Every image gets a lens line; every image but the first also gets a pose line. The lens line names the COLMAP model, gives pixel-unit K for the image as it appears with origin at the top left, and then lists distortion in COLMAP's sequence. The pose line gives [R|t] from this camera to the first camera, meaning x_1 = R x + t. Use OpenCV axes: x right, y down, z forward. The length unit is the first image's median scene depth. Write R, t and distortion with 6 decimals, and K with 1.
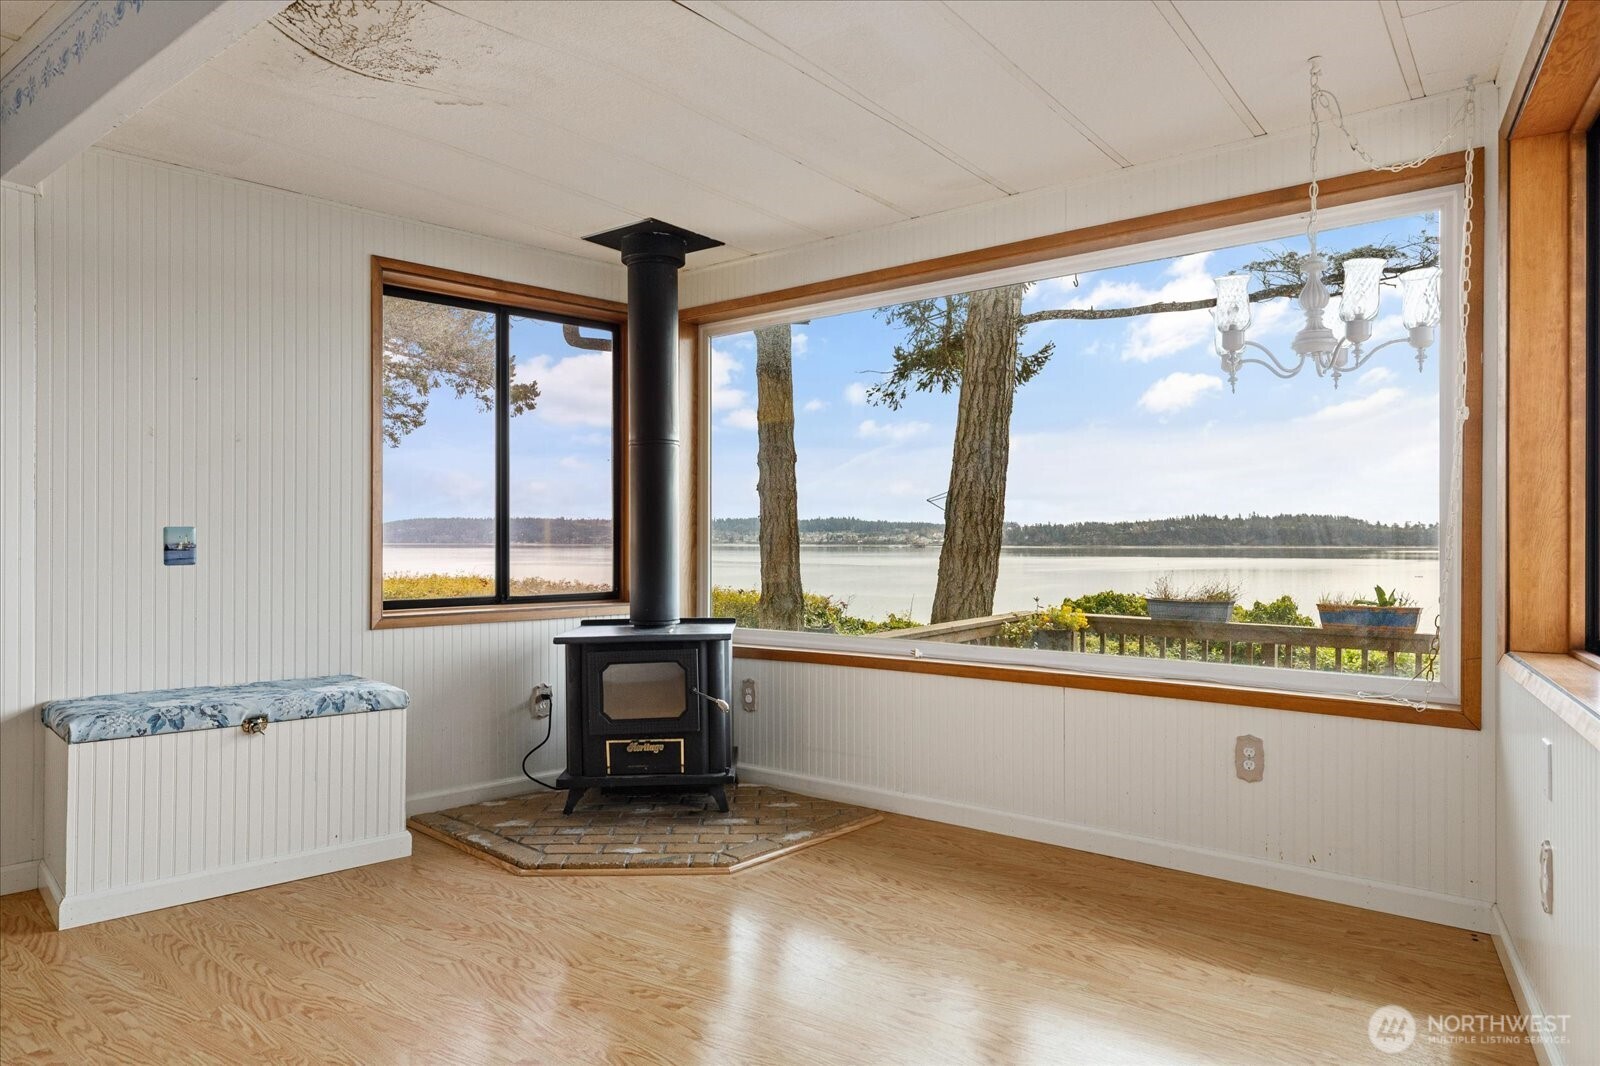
lens RADIAL K [[979.4, 0, 800.0], [0, 979.4, 533.0], [0, 0, 1]] dist [0.010500, 0.000957]
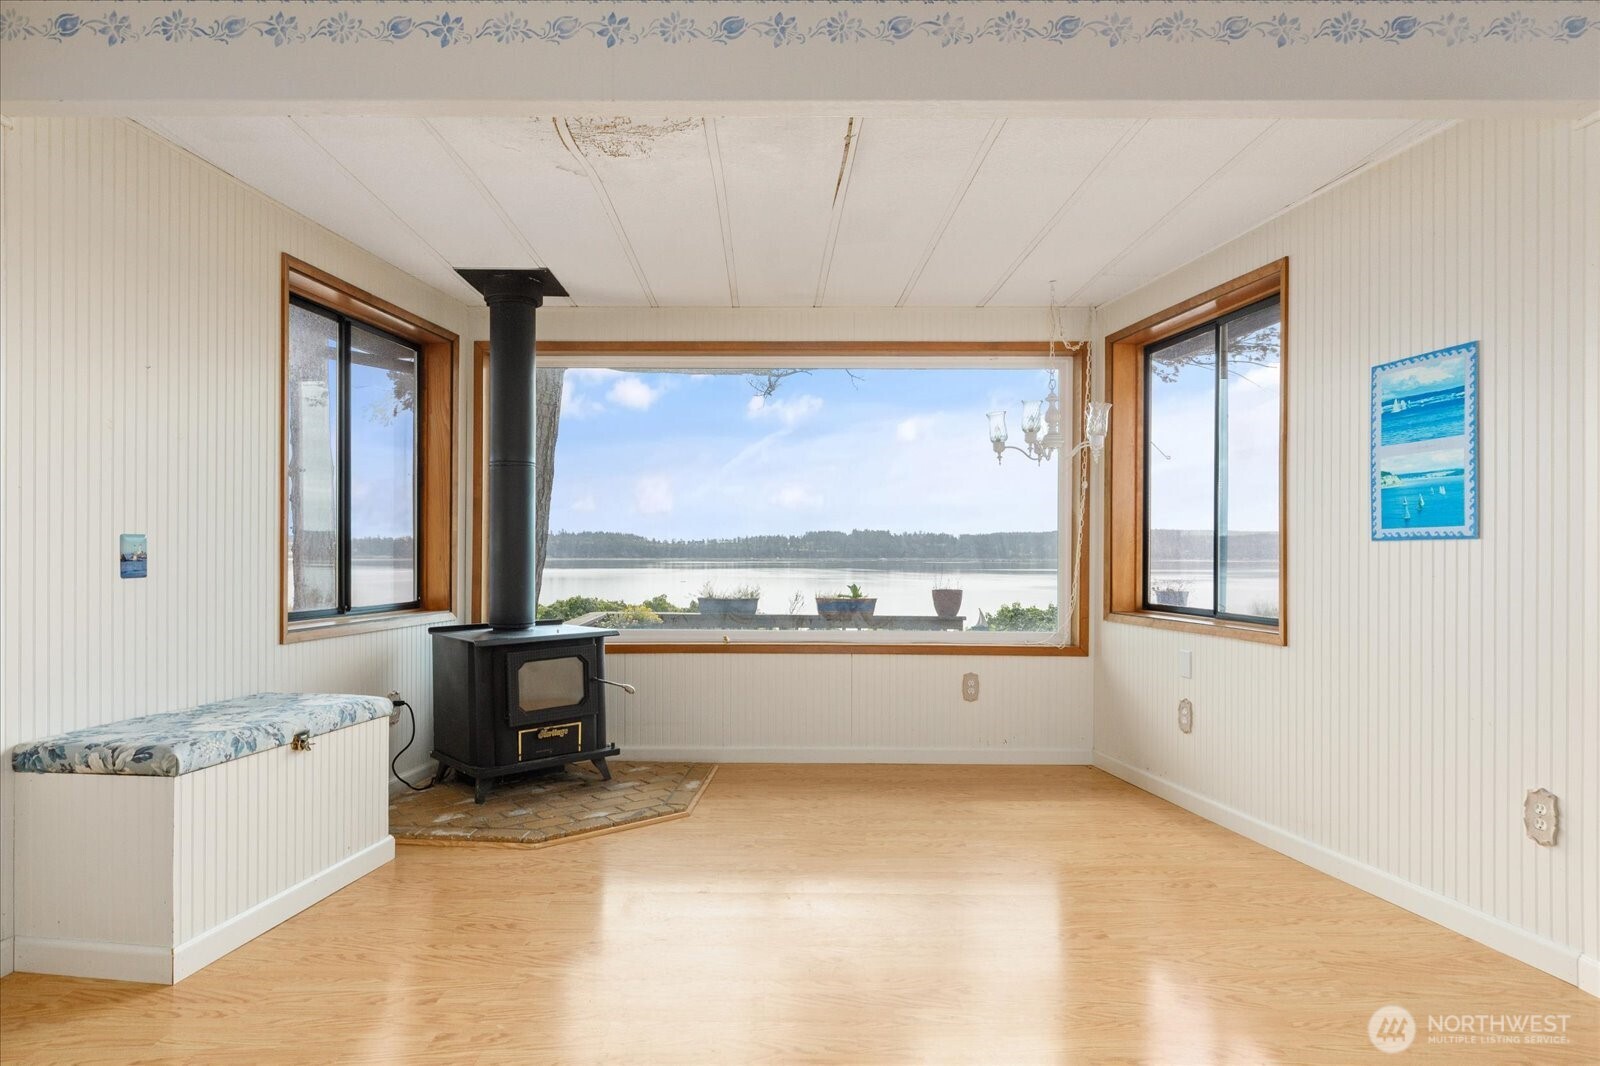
lens RADIAL K [[893.2, 0, 767.7], [0, 893.2, 554.0], [0, 0, 1]] dist [0.002572, -0.000073]
pose [[0.796227, 0.002613, 0.604992, -0.668953], [-0.007667, 0.999954, 0.005772, 0.002276], [-0.604949, -0.009234, 0.796211, 0.022922]]
